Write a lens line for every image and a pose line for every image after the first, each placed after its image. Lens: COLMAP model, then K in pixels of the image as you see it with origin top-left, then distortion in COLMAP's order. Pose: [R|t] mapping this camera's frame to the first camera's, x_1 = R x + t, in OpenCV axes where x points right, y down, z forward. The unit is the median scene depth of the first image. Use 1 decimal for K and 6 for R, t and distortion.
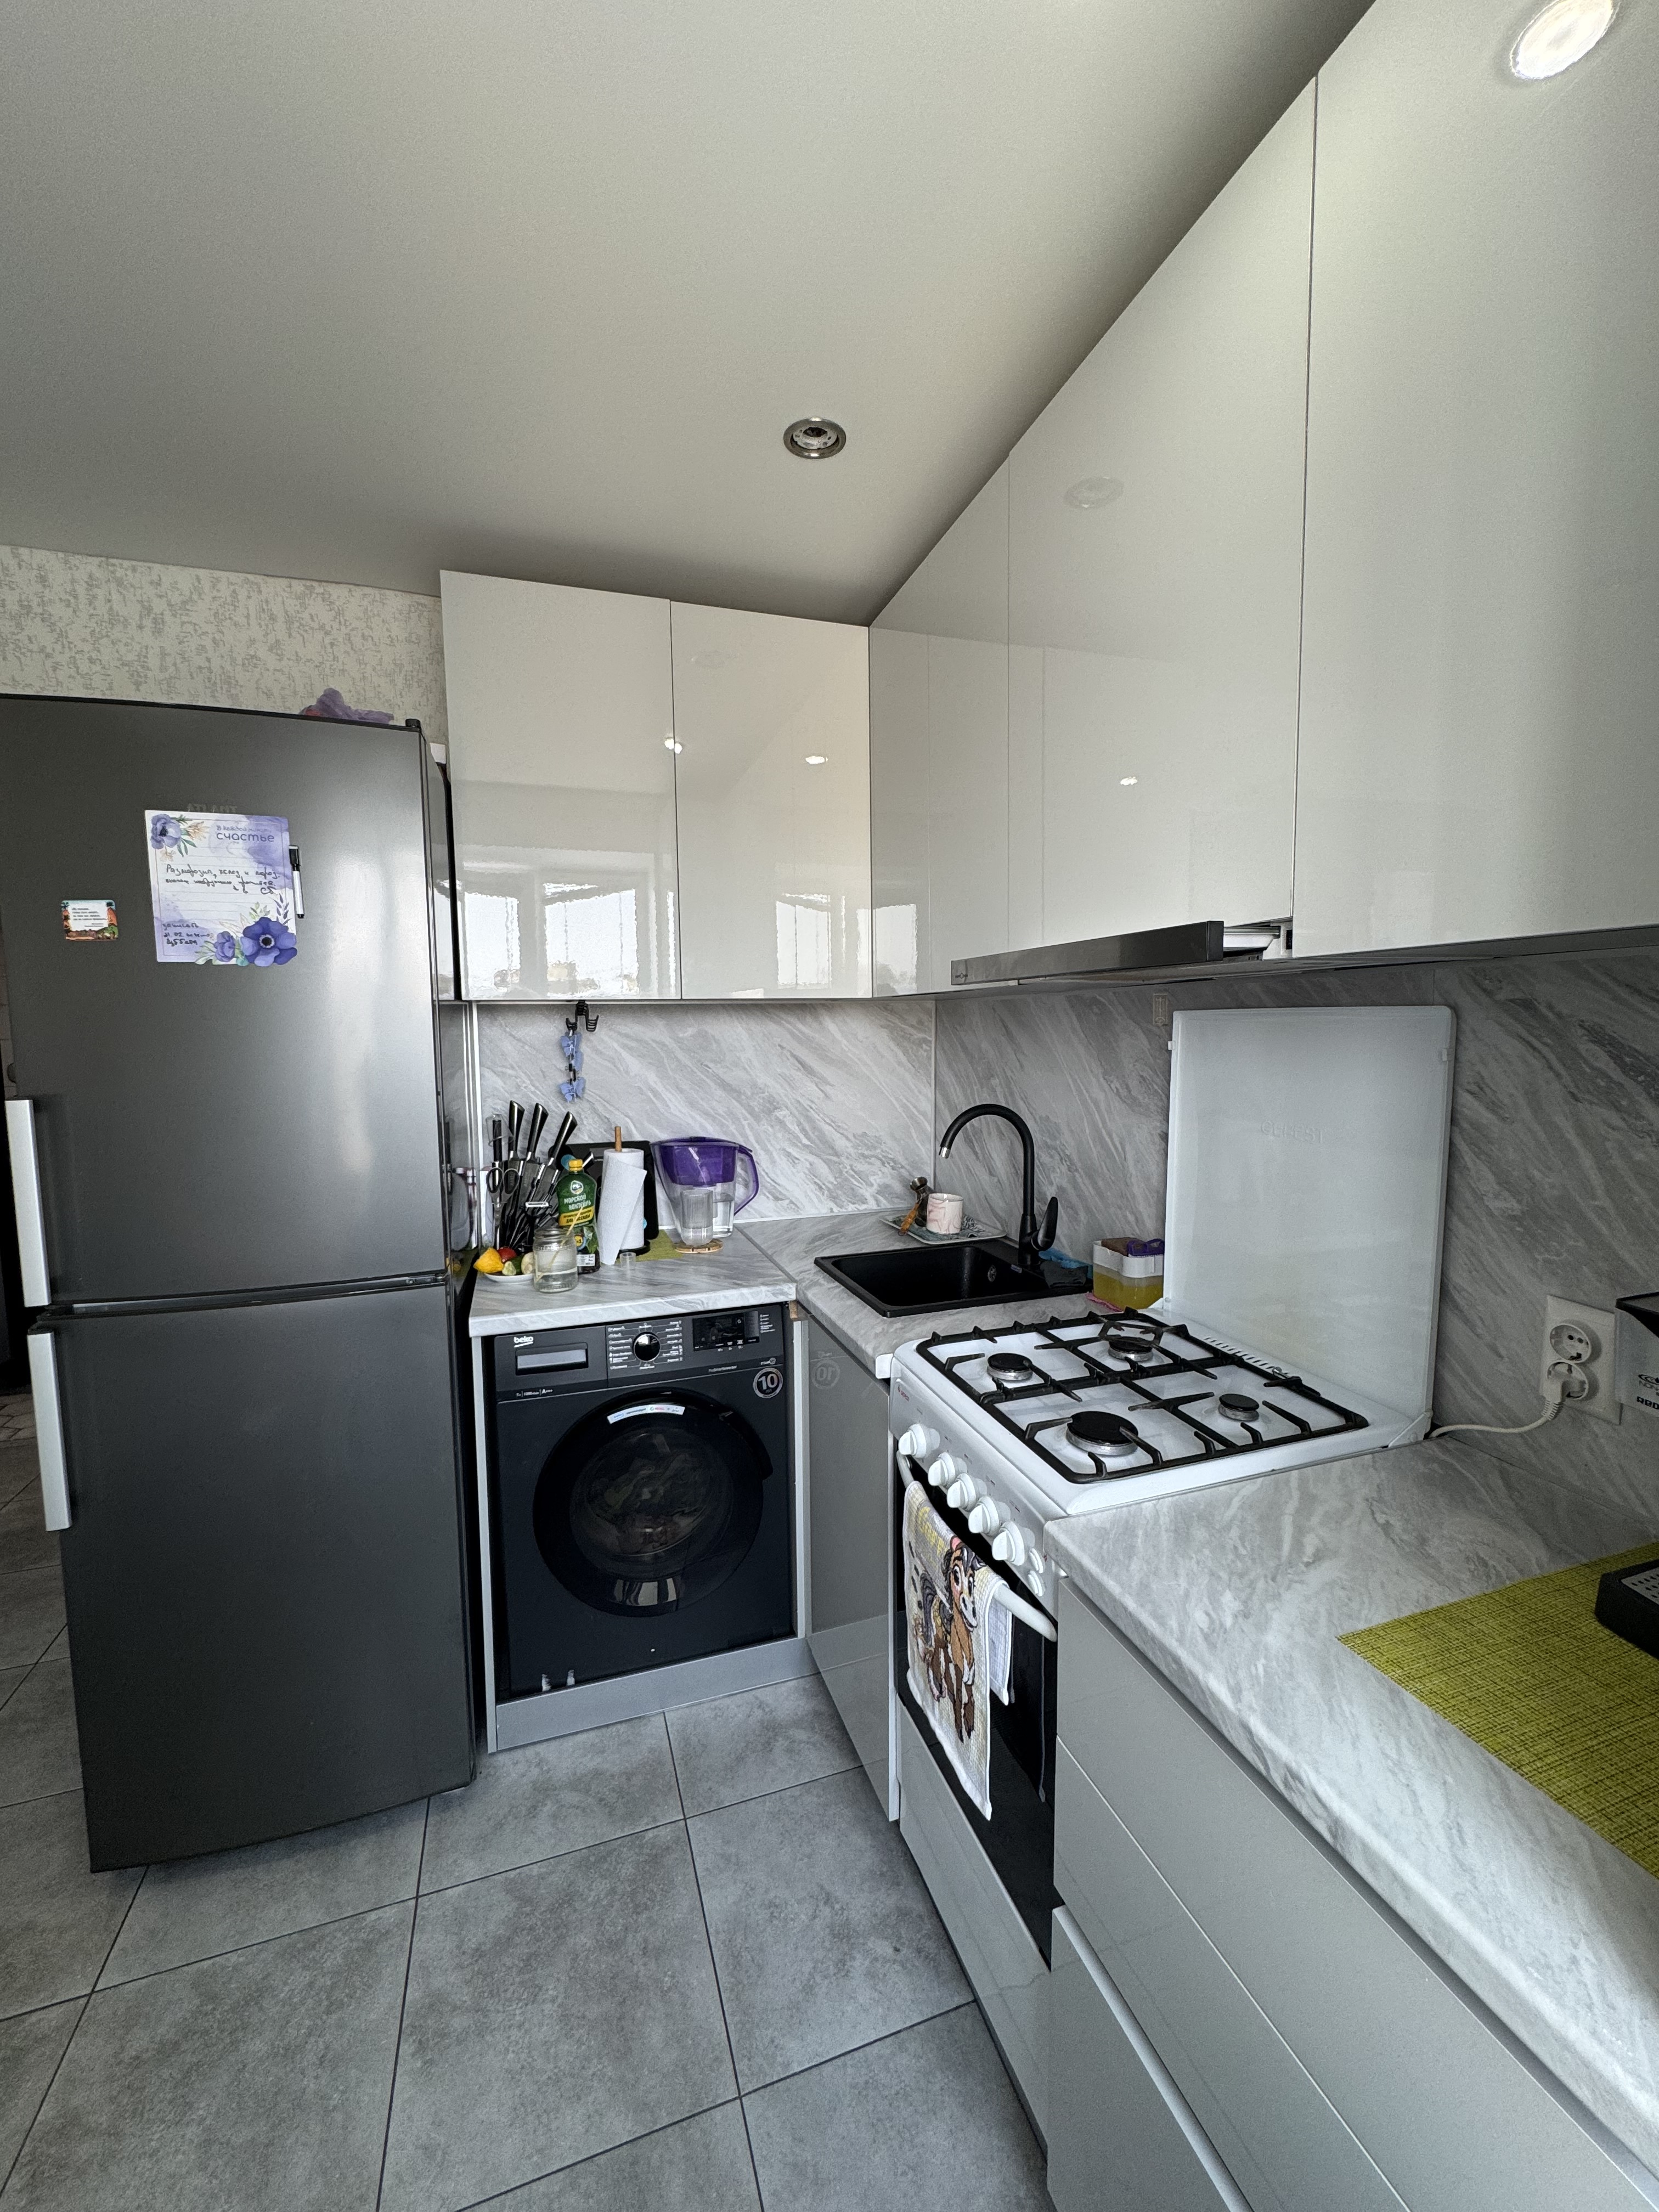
lens RADIAL K [[881.2, 0, 829.5], [0, 881.2, 1102.9], [0, 0, 1]] dist [-0.002697, 0.000497]
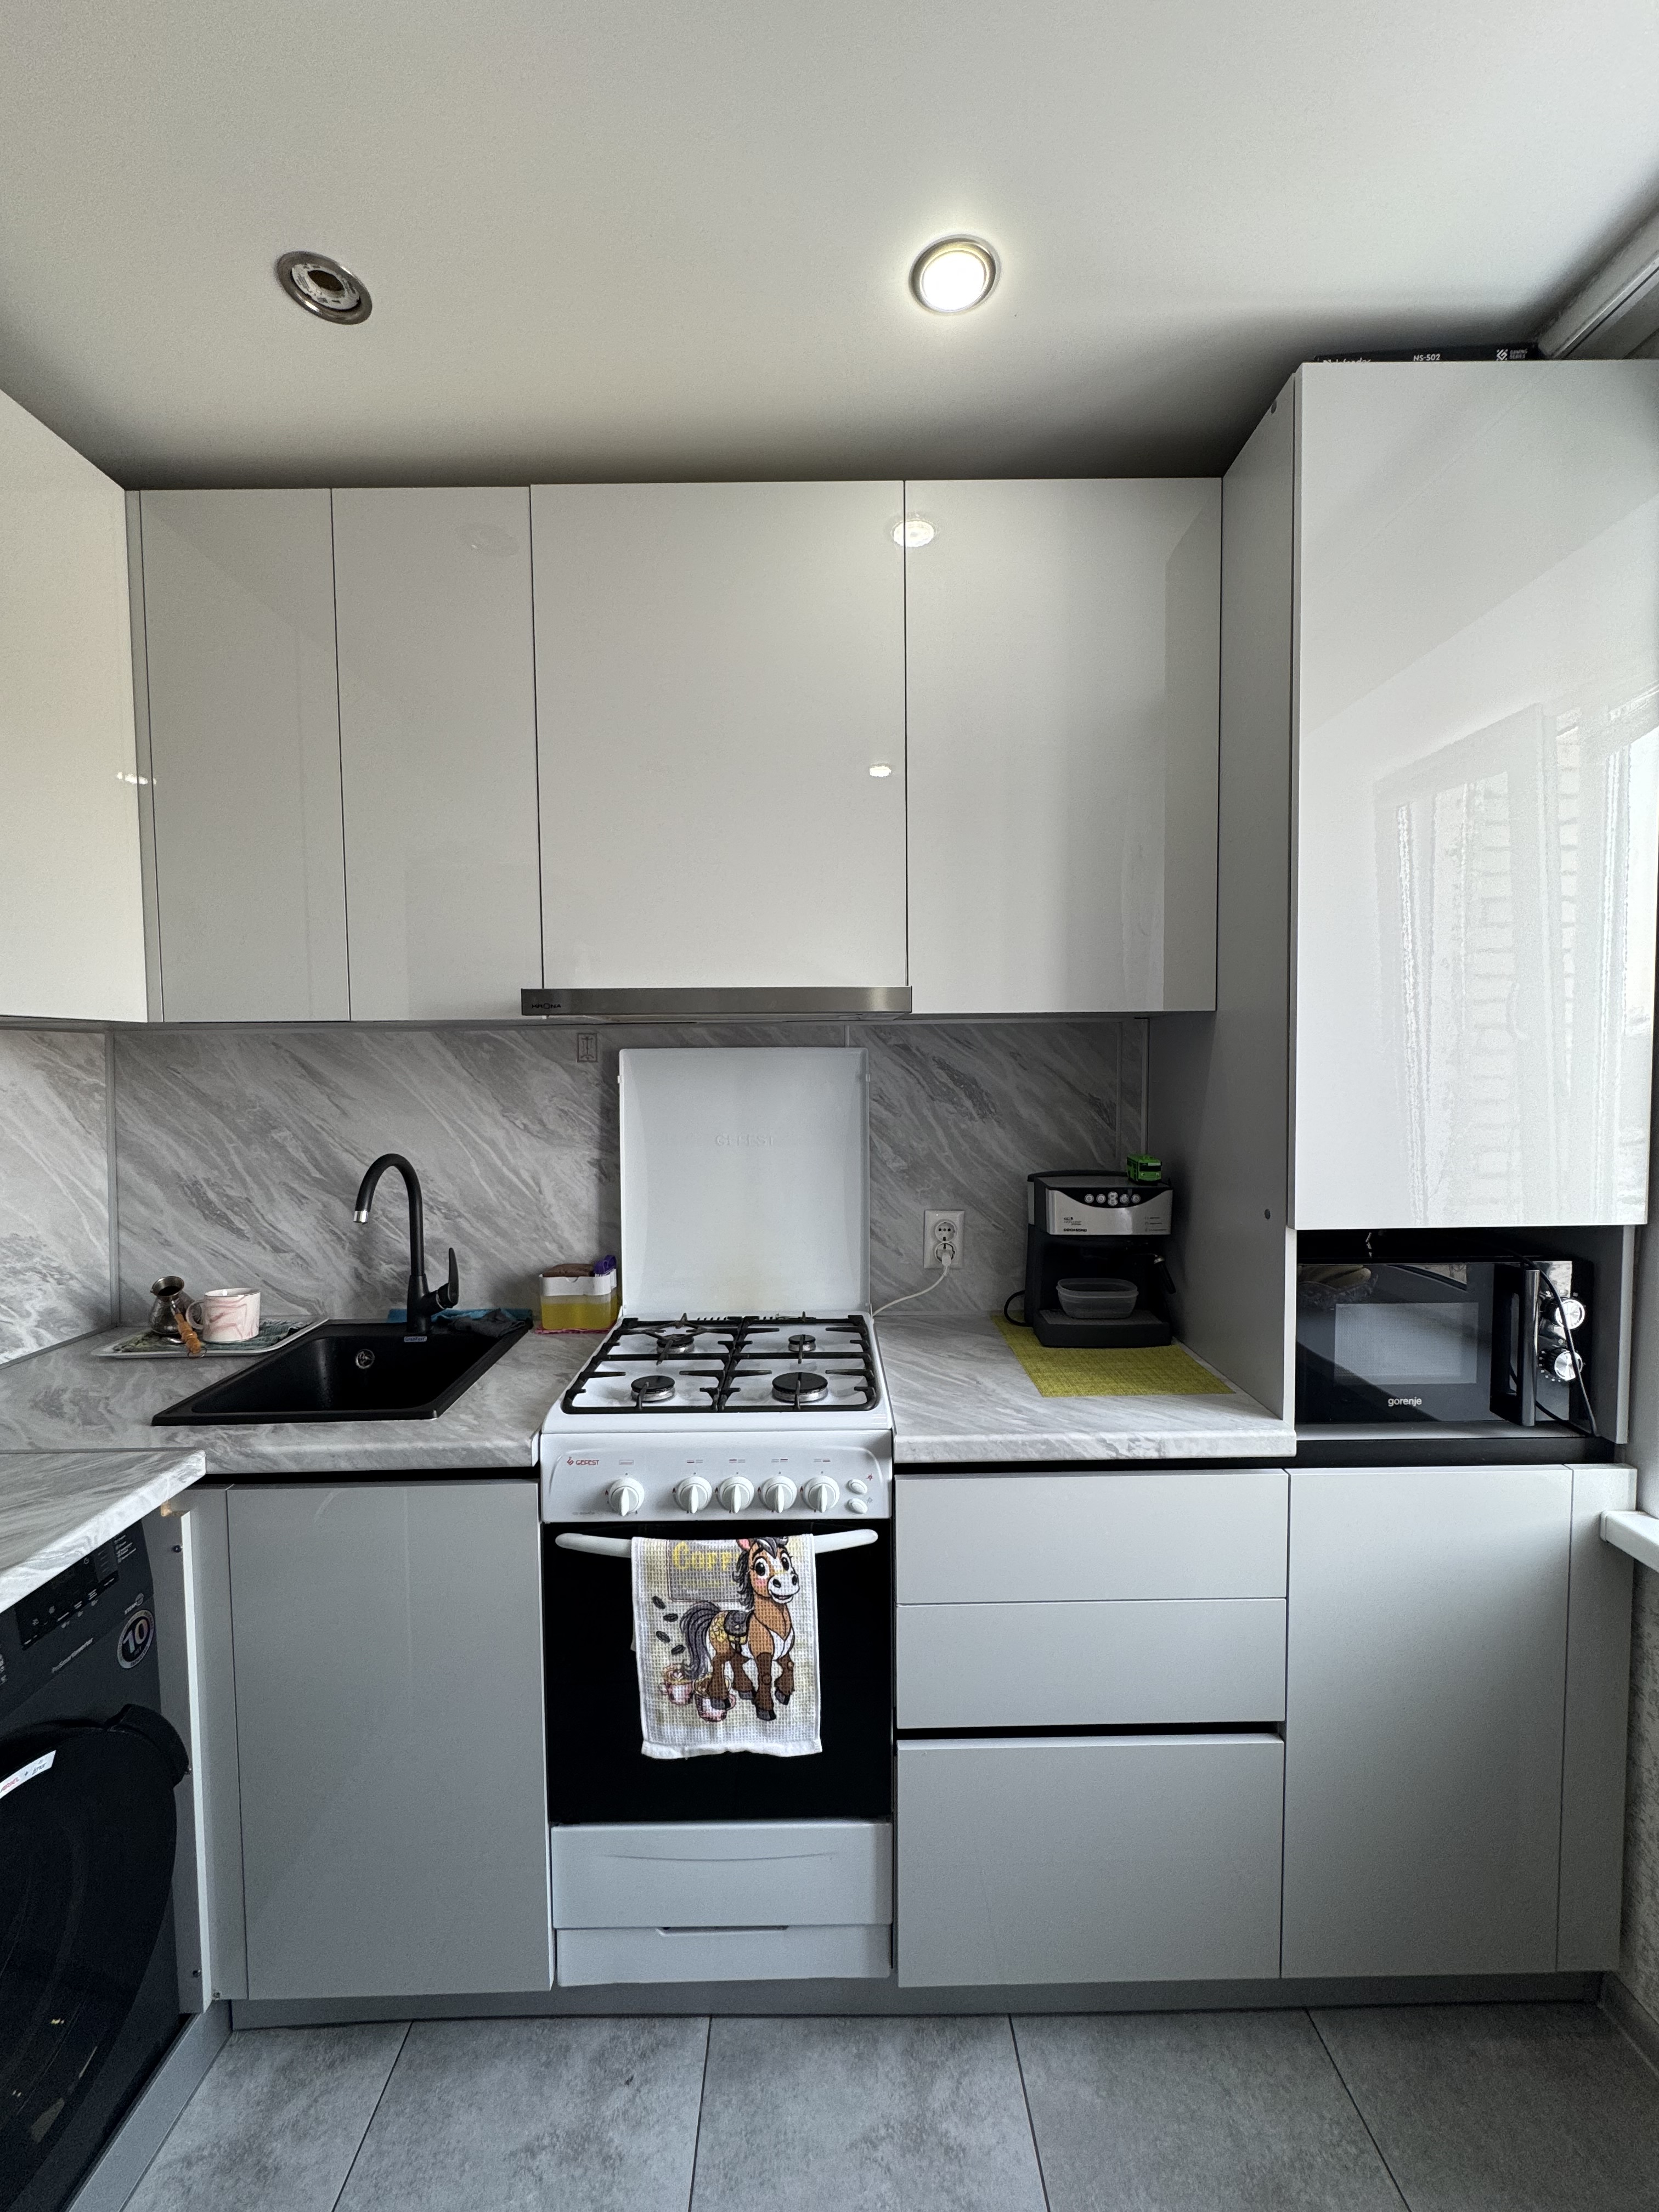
lens RADIAL K [[881.2, 0, 831.4], [0, 881.2, 1105.3], [0, 0, 1]] dist [-0.002697, 0.000497]
pose [[0.307229, -0.036828, 0.950923, -0.648213], [0.090954, 0.995813, 0.009180, -0.018968], [-0.947279, 0.083670, 0.309292, 0.424106]]
